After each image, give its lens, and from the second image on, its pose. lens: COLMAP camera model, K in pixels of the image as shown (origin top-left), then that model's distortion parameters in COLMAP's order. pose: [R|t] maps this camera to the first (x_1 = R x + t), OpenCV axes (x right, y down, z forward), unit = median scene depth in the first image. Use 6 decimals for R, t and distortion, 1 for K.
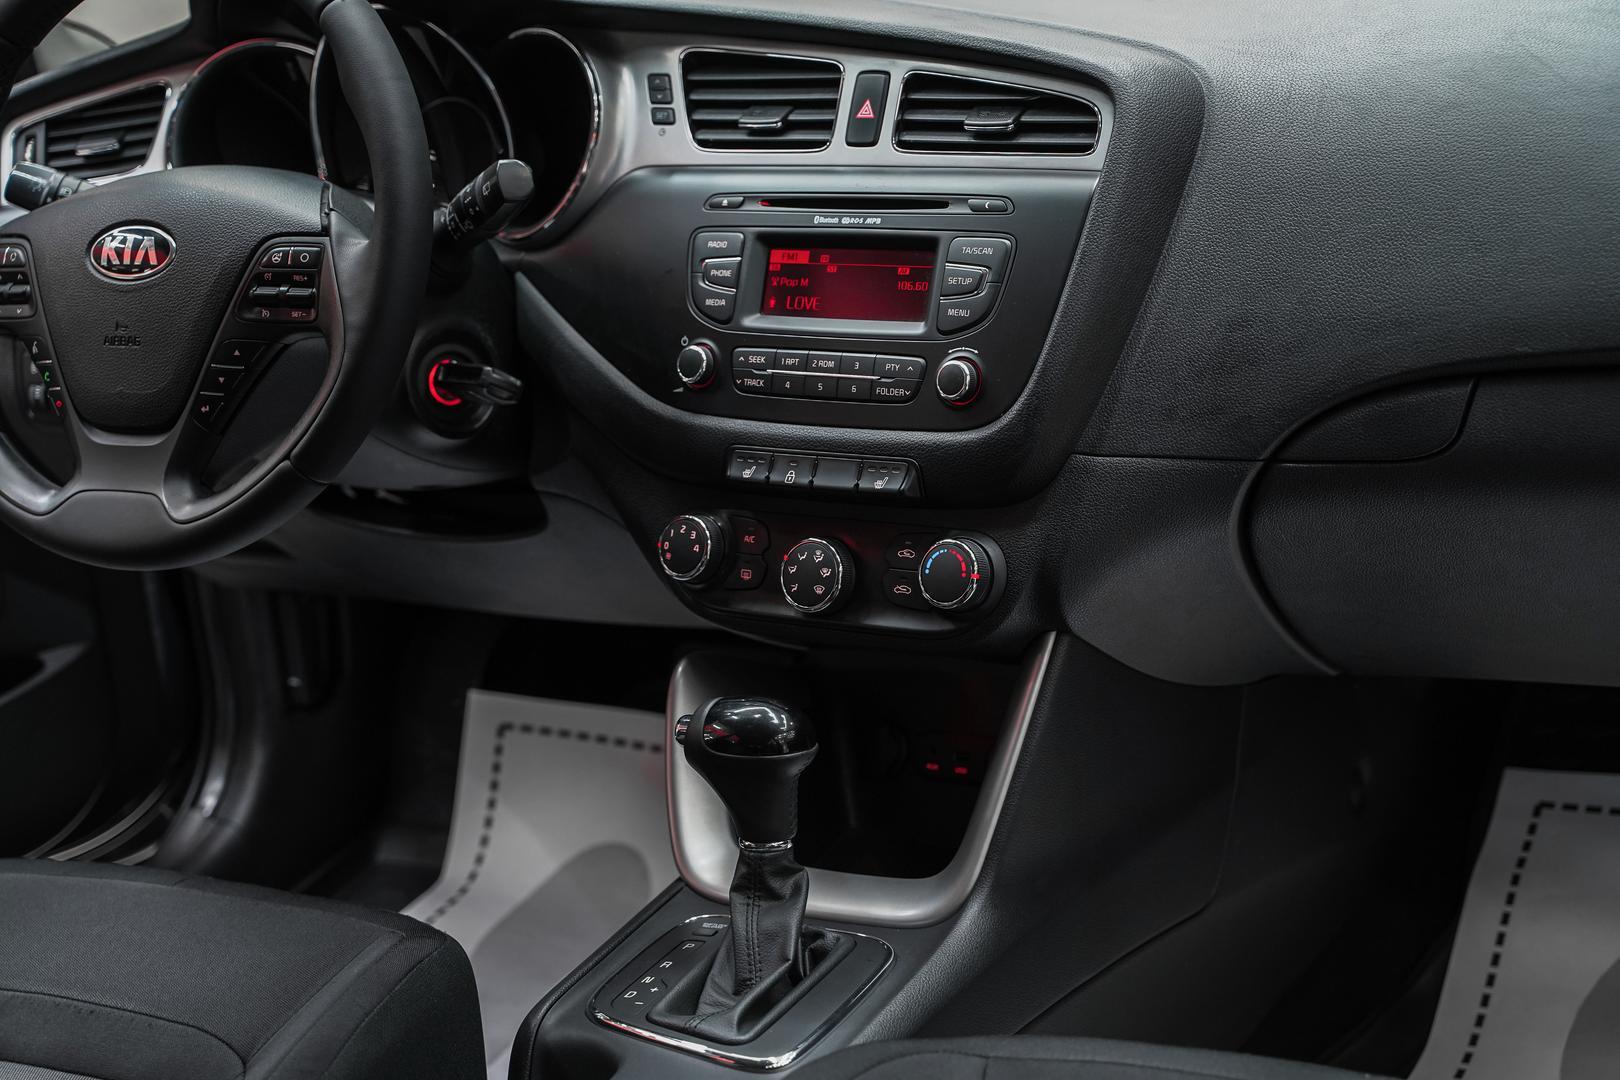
lens RADIAL K [[2575.6, 0, 814.1], [0, 2575.6, 548.3], [0, 0, 1]] dist [0.149565, 0.167553]
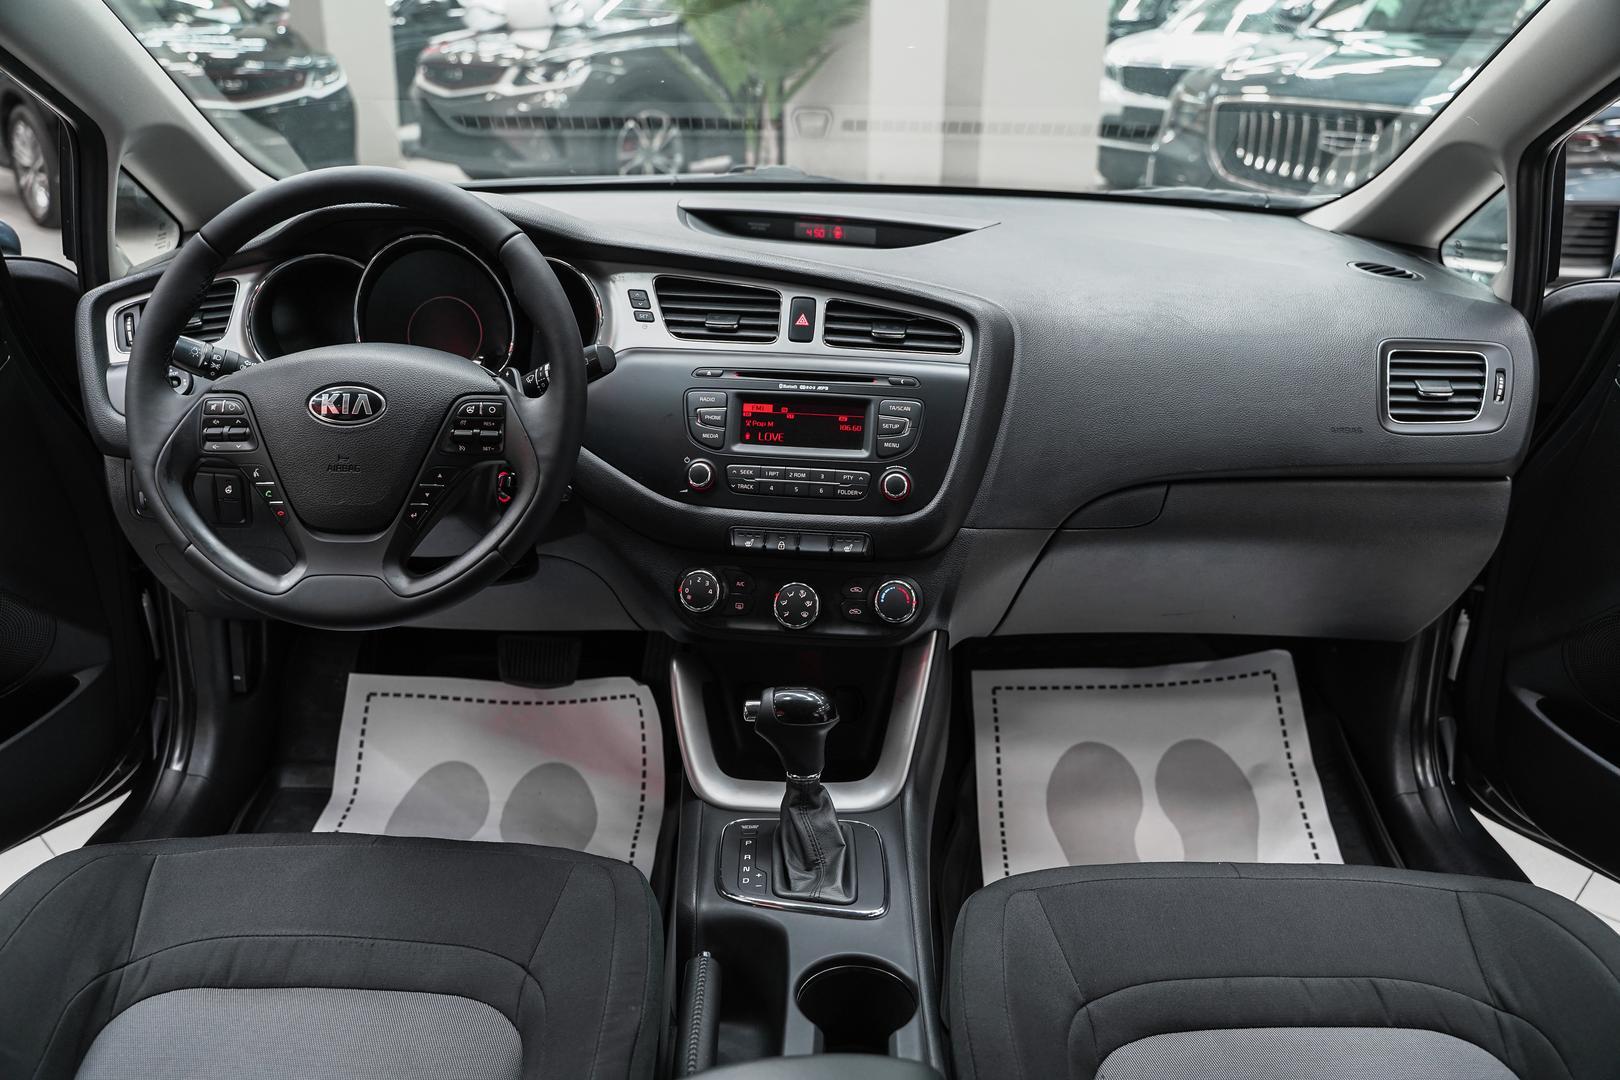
lens RADIAL K [[1315.0, 0, 810.0], [0, 1315.0, 540.0], [0, 0, 1]] dist [-0.115841, 0.091354]
pose [[0.869720, -0.040446, 0.491886, -0.390461], [0.033138, 0.999173, 0.023567, -0.048966], [-0.492432, -0.004197, 0.870341, 0.269619]]
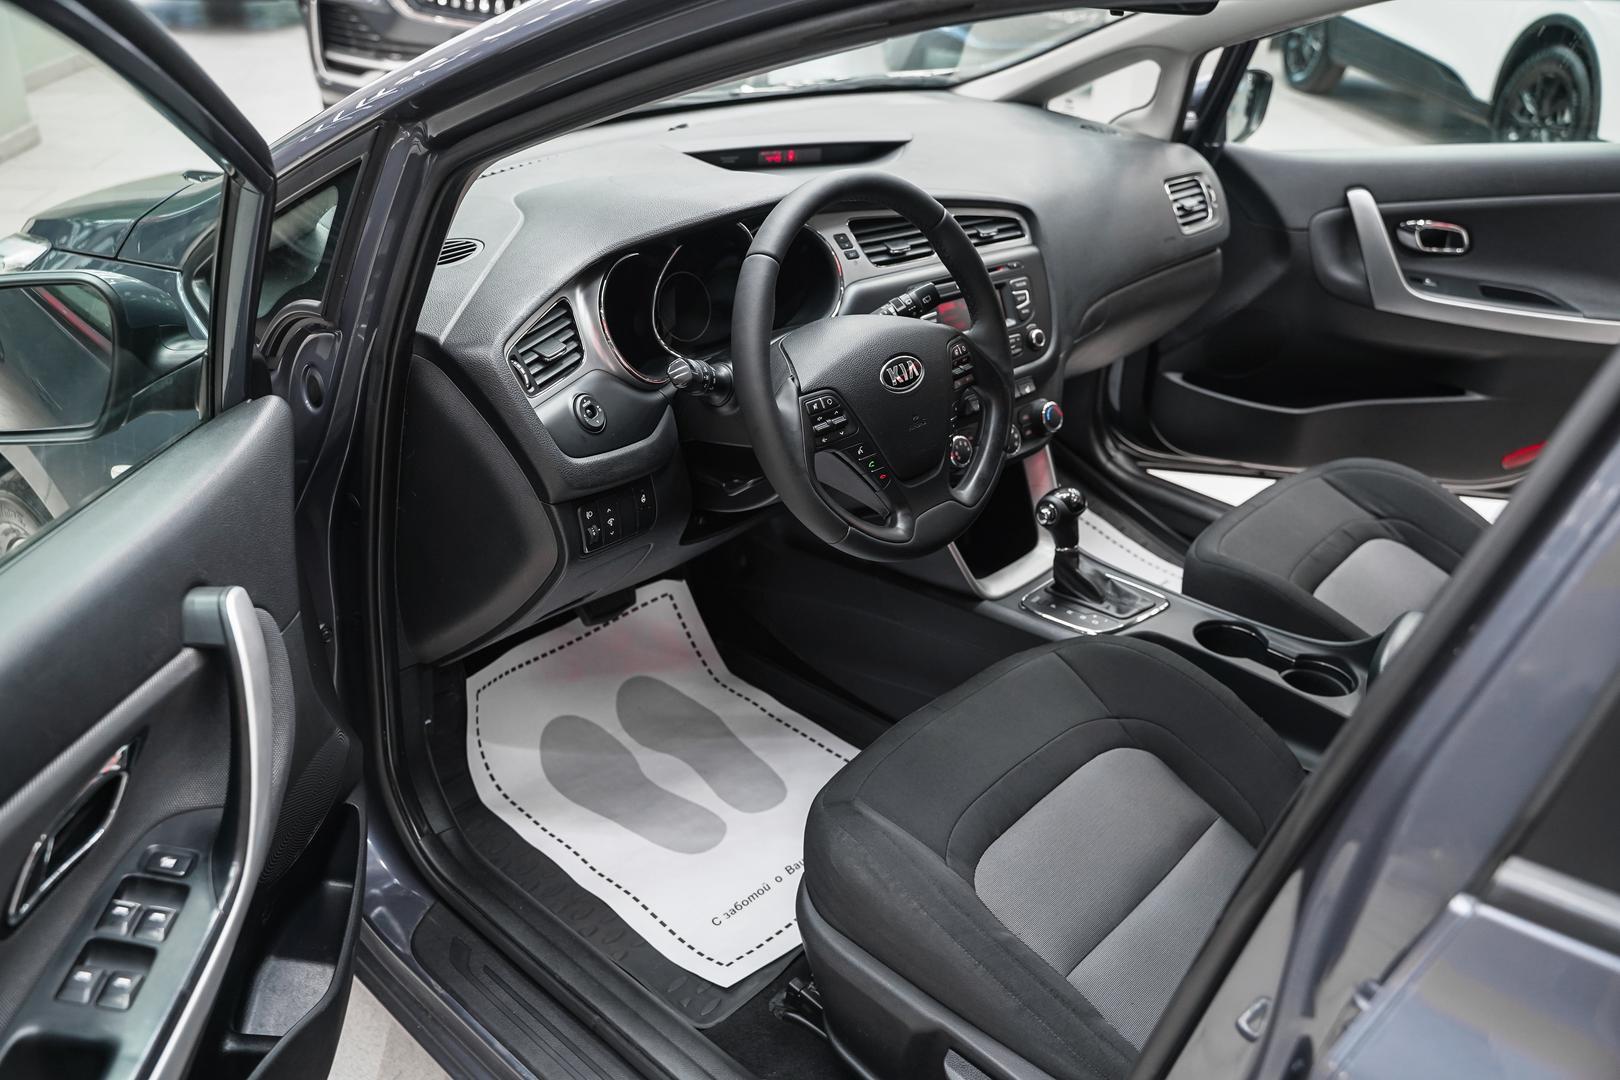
lens RADIAL K [[1315.0, 0, 810.0], [0, 1315.0, 540.0], [0, 0, 1]] dist [-0.115841, 0.091354]
pose [[0.221696, -0.337928, 0.914689, -1.087246], [0.244962, 0.927250, 0.283197, -0.268121], [-0.943846, 0.161281, 0.288347, 0.829127]]
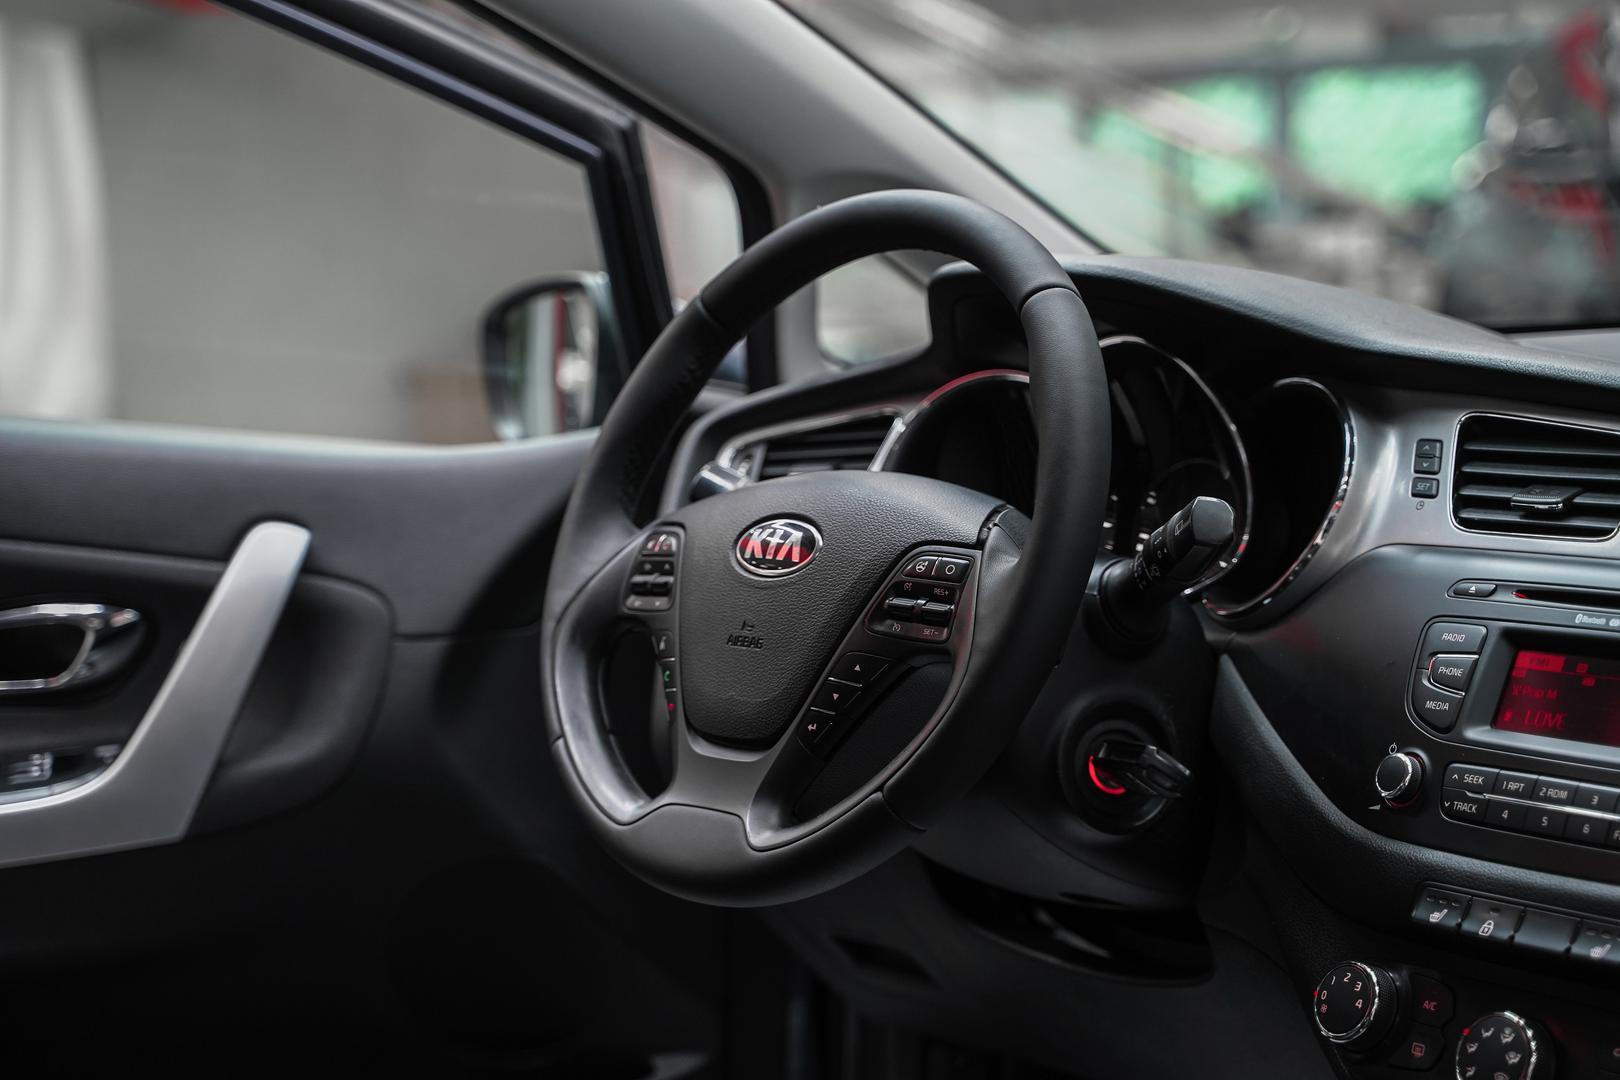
lens RADIAL K [[3195.3, 0, 810.0], [0, 3195.3, 540.0], [0, 0, 1]] dist [0.311826, 0.149989]
pose [[0.931909, 0.135473, -0.336443, 0.112812], [-0.204670, 0.962240, -0.179456, 0.076297], [0.299427, 0.236096, 0.924447, 0.001496]]
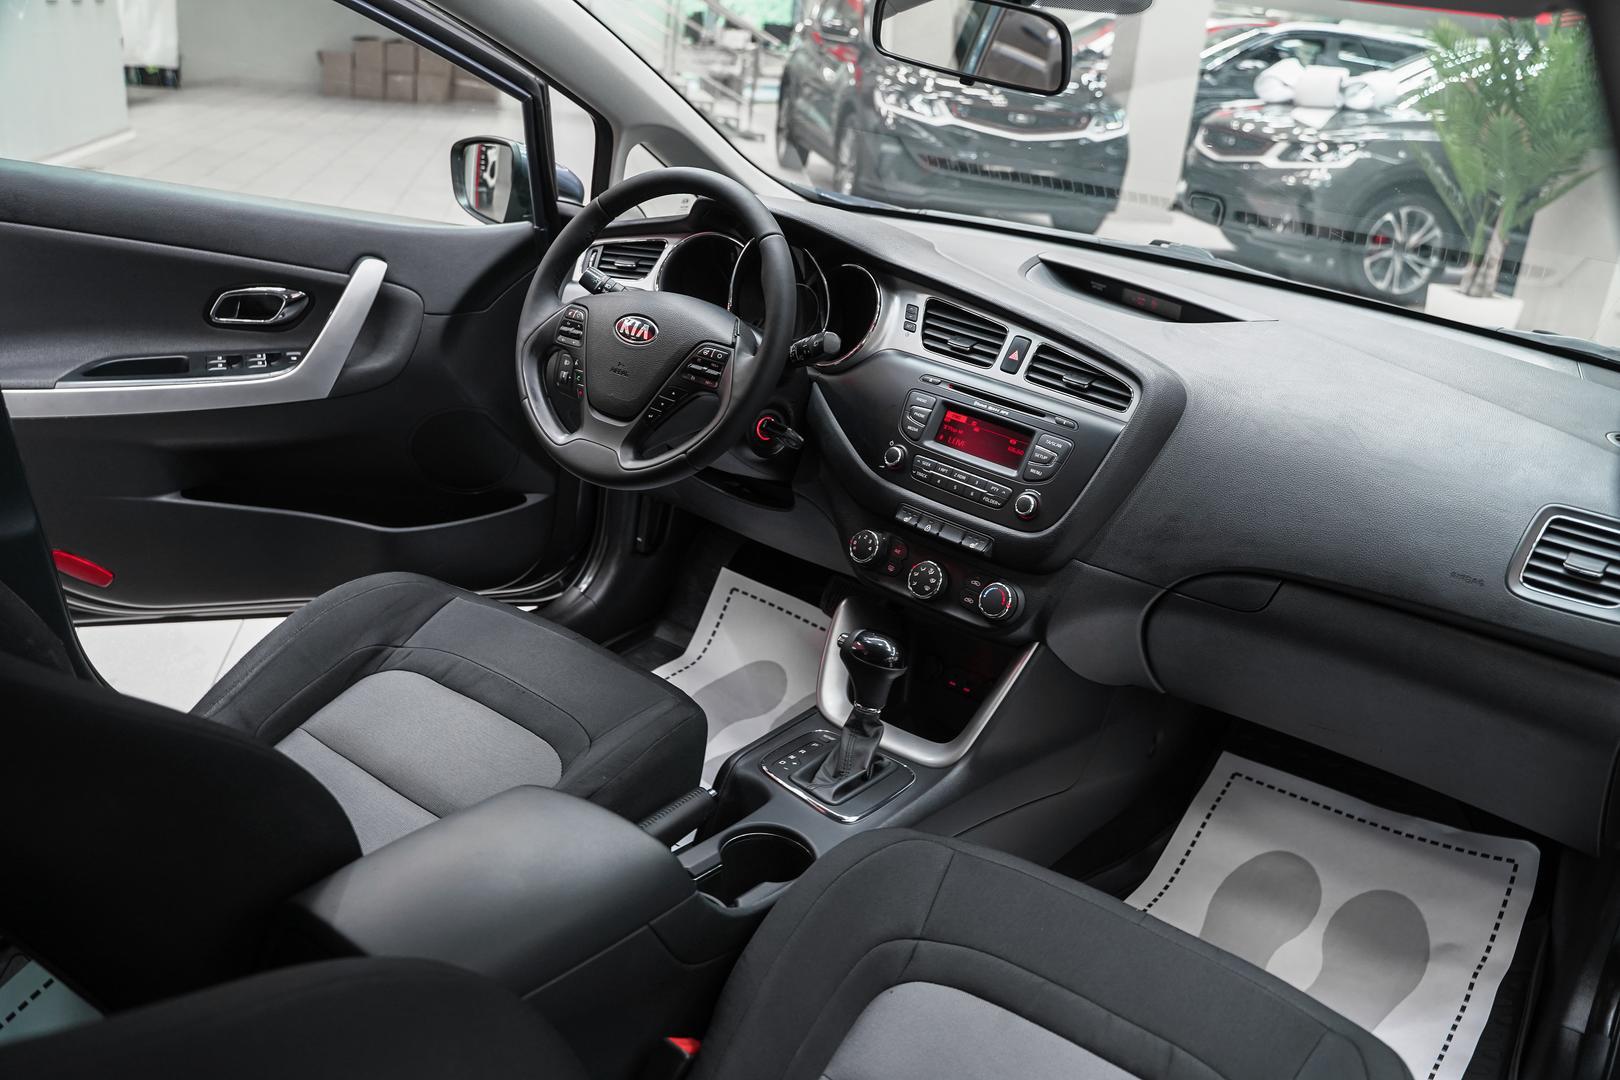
lens RADIAL K [[1329.2, 0, 810.0], [0, 1329.2, 540.0], [0, 0, 1]] dist [-0.121175, 0.106874]
pose [[0.963252, 0.266180, -0.035970, -0.055260], [-0.264505, 0.963318, 0.045336, -0.040018], [0.046718, -0.034156, 0.998324, -0.003762]]
